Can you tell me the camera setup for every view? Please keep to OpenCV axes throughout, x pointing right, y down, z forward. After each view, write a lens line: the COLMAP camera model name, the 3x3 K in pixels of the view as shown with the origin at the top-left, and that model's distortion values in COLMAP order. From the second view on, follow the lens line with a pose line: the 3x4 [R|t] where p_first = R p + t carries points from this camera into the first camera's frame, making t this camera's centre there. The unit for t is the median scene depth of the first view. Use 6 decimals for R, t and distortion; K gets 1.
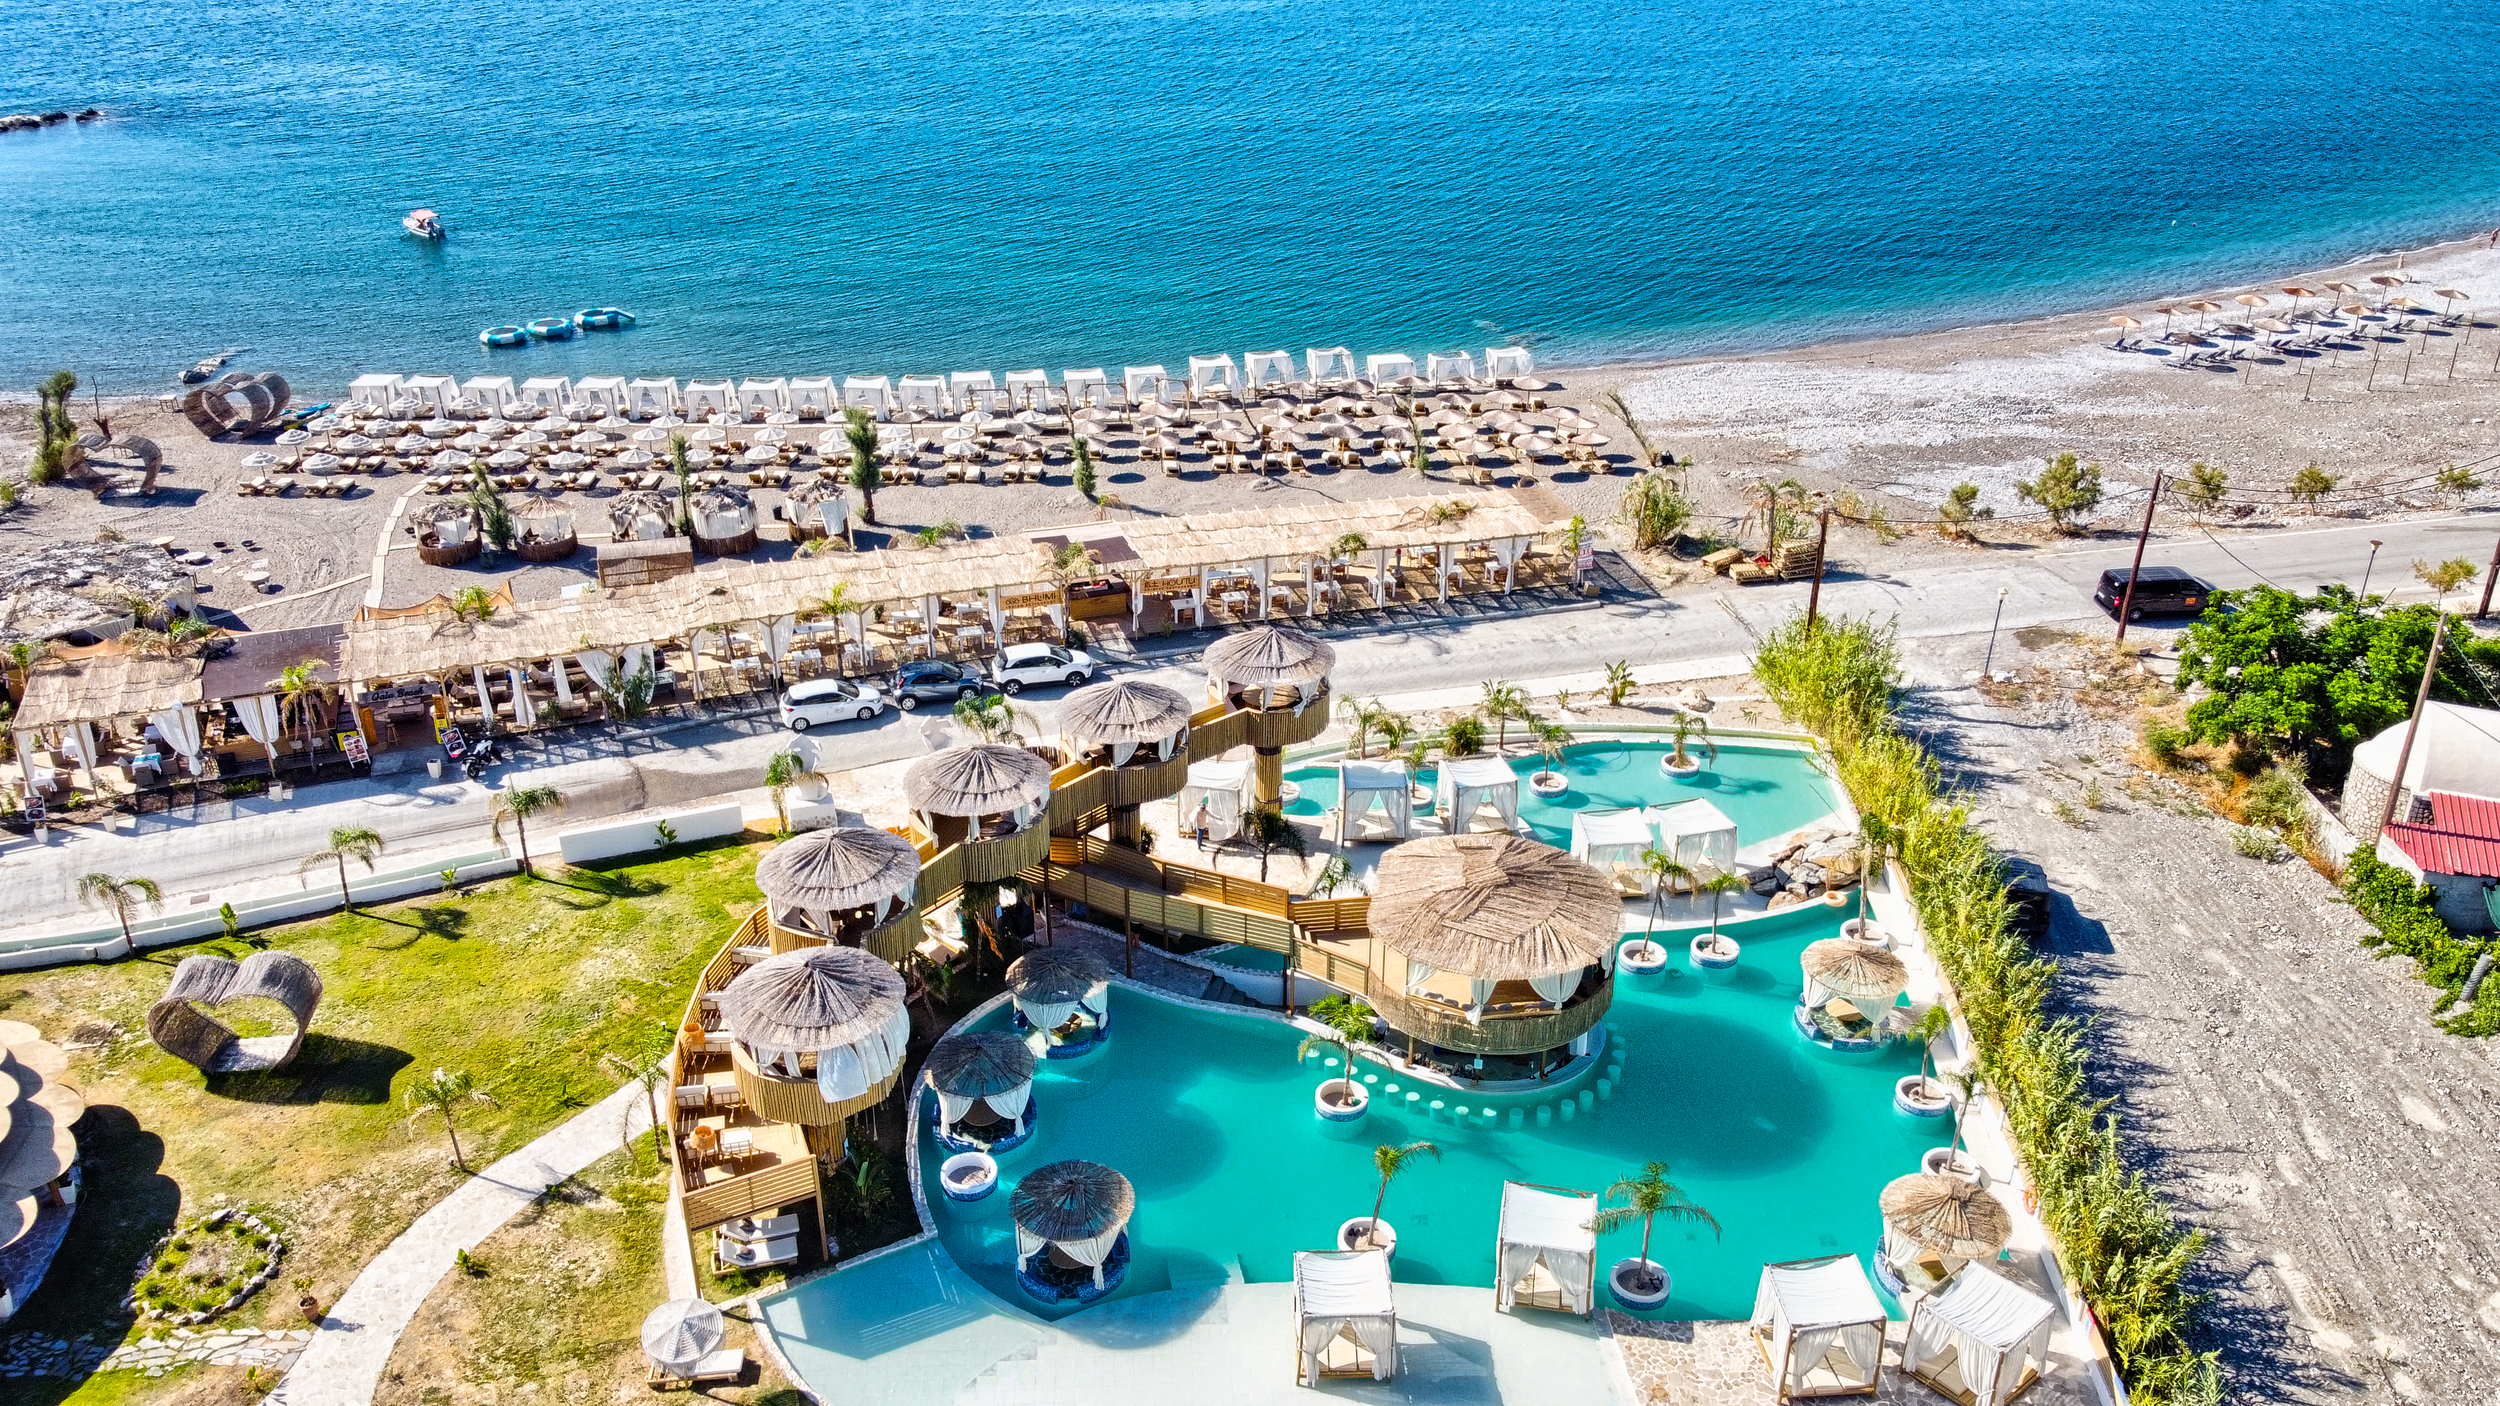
lens RADIAL K [[1915.0, 0, 1241.8], [0, 1915.0, 693.7], [0, 0, 1]] dist [-0.005752, -0.008350]
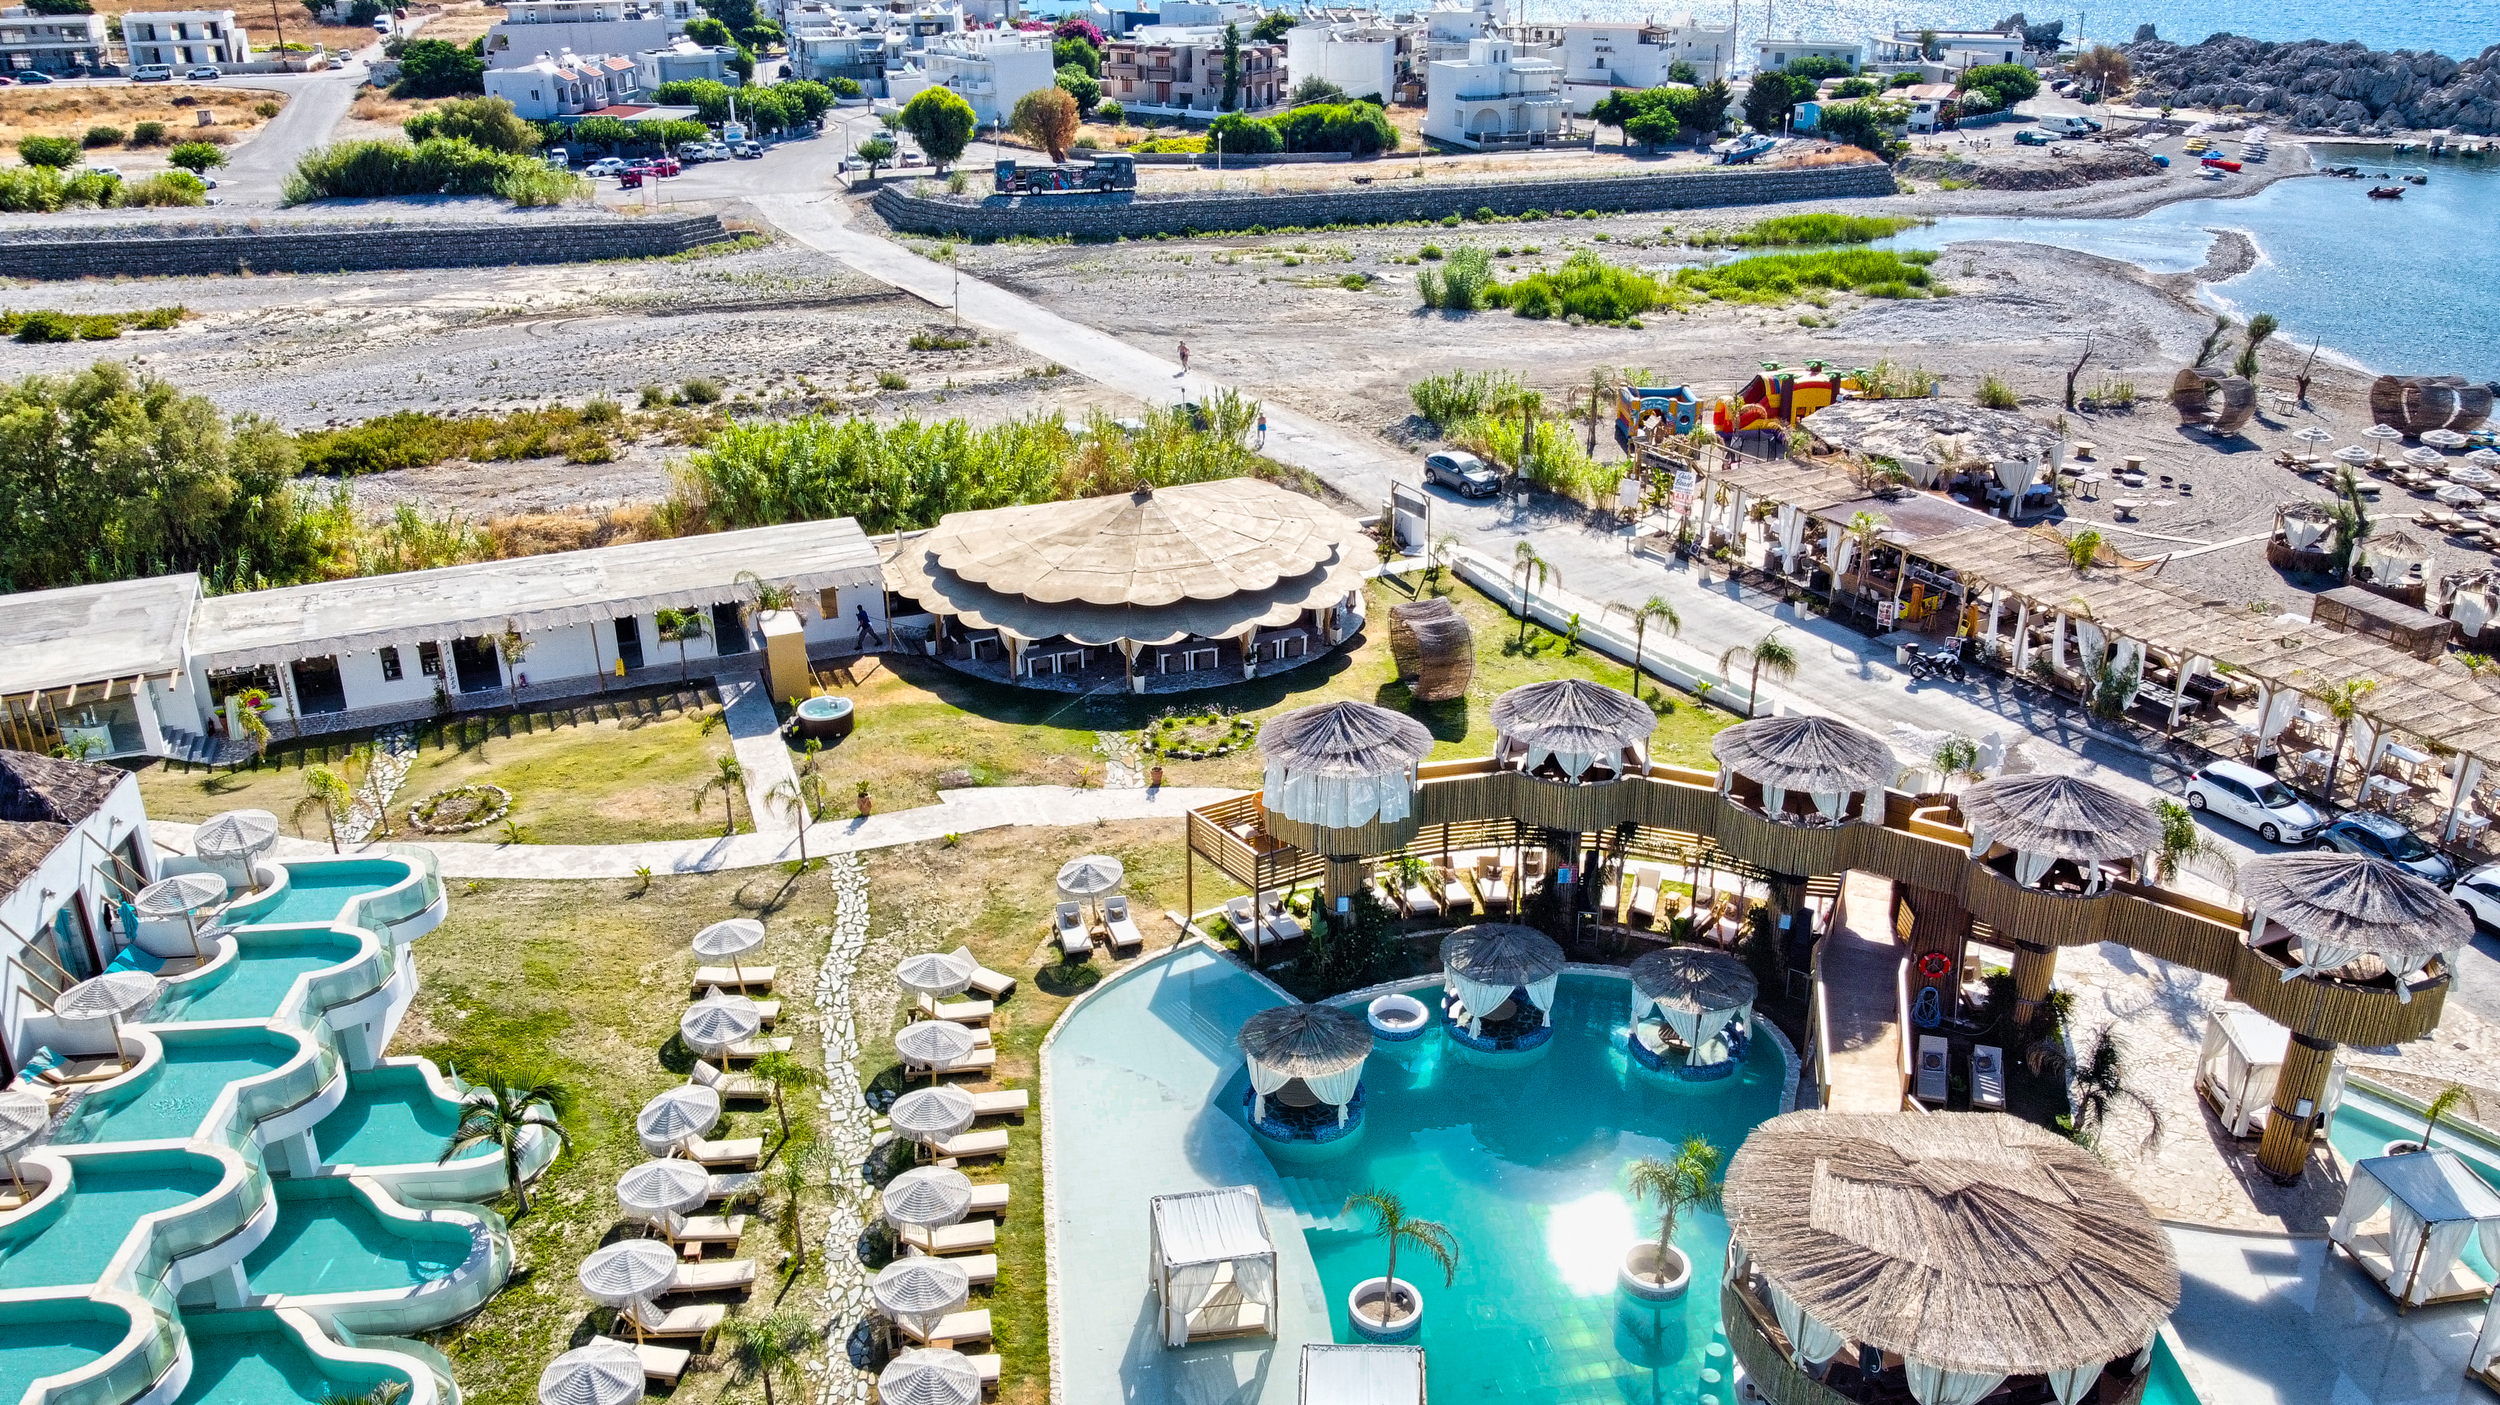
lens RADIAL K [[1914.6, 0, 1245.3], [0, 1914.6, 695.7], [0, 0, 1]] dist [-0.007611, -0.005595]
pose [[0.139866, 0.390512, -0.909911, 0.459275], [-0.428780, 0.852201, 0.299835, -0.097532], [0.892516, 0.348215, 0.286637, 0.422829]]
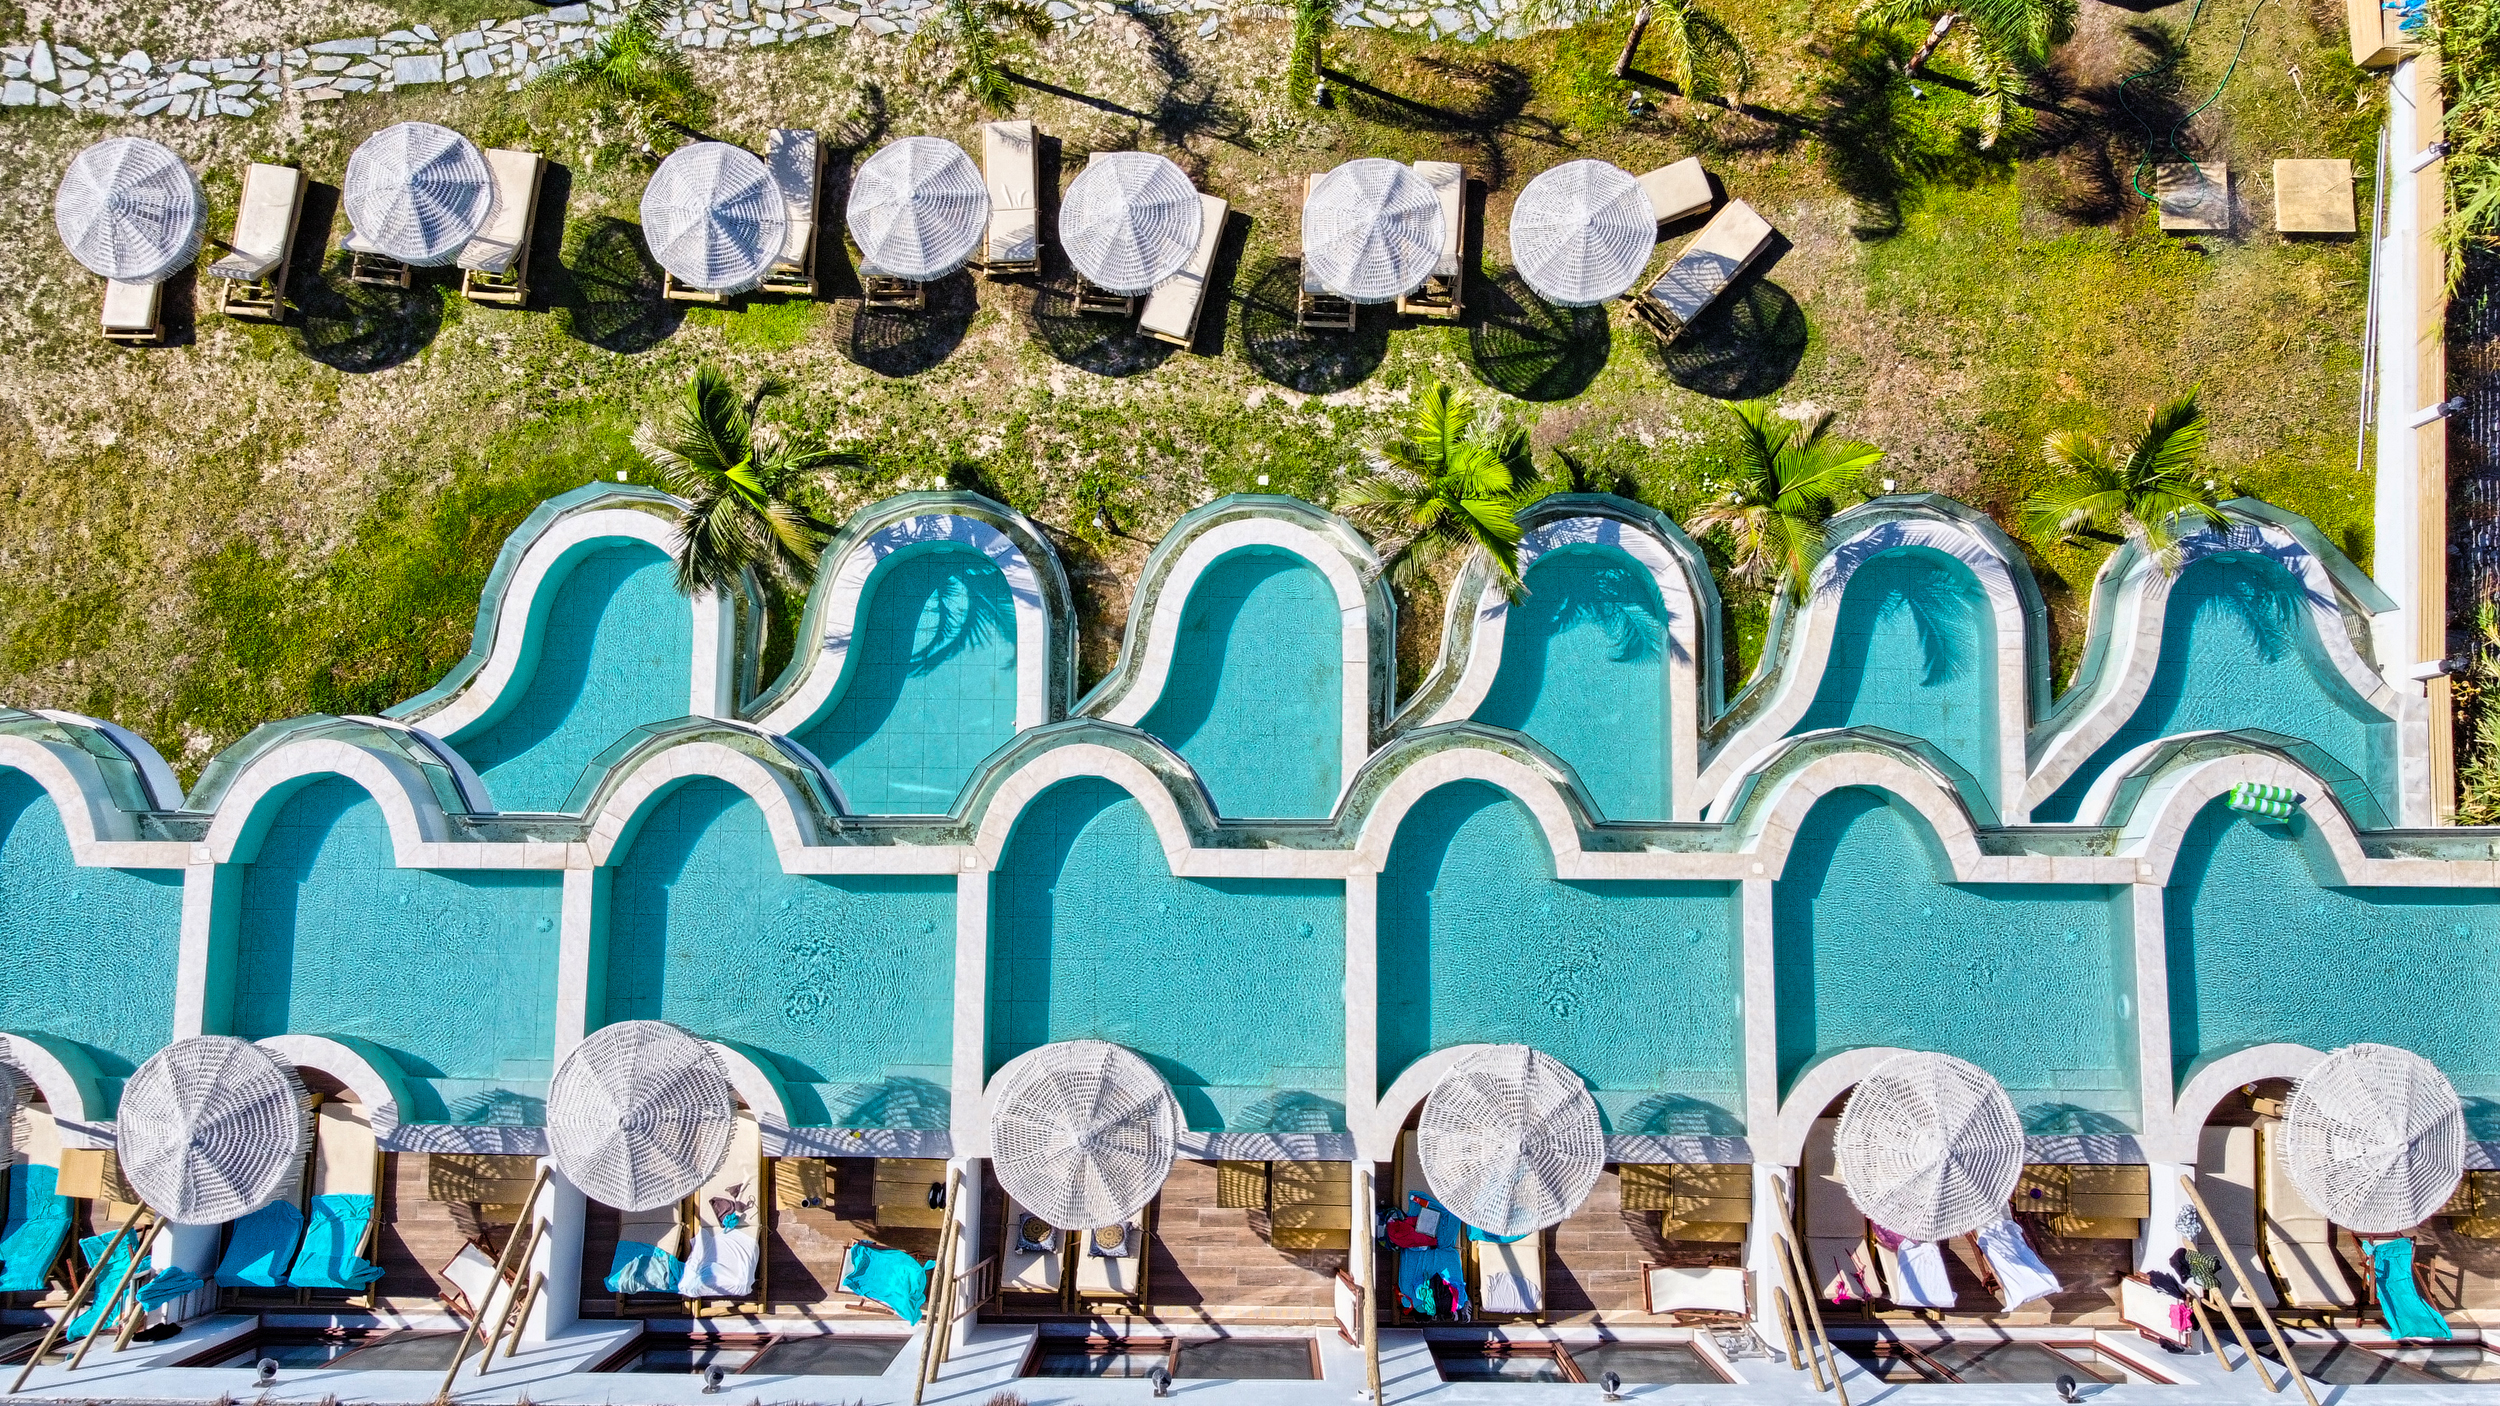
lens RADIAL K [[1905.0, 0, 1243.1], [0, 1905.0, 691.3], [0, 0, 1]] dist [-0.004842, -0.008022]
pose [[0.999590, -0.028391, -0.003725, 0.046342], [0.018418, 0.537886, 0.842816, 0.024819], [-0.021924, -0.842539, 0.538188, 0.228303]]
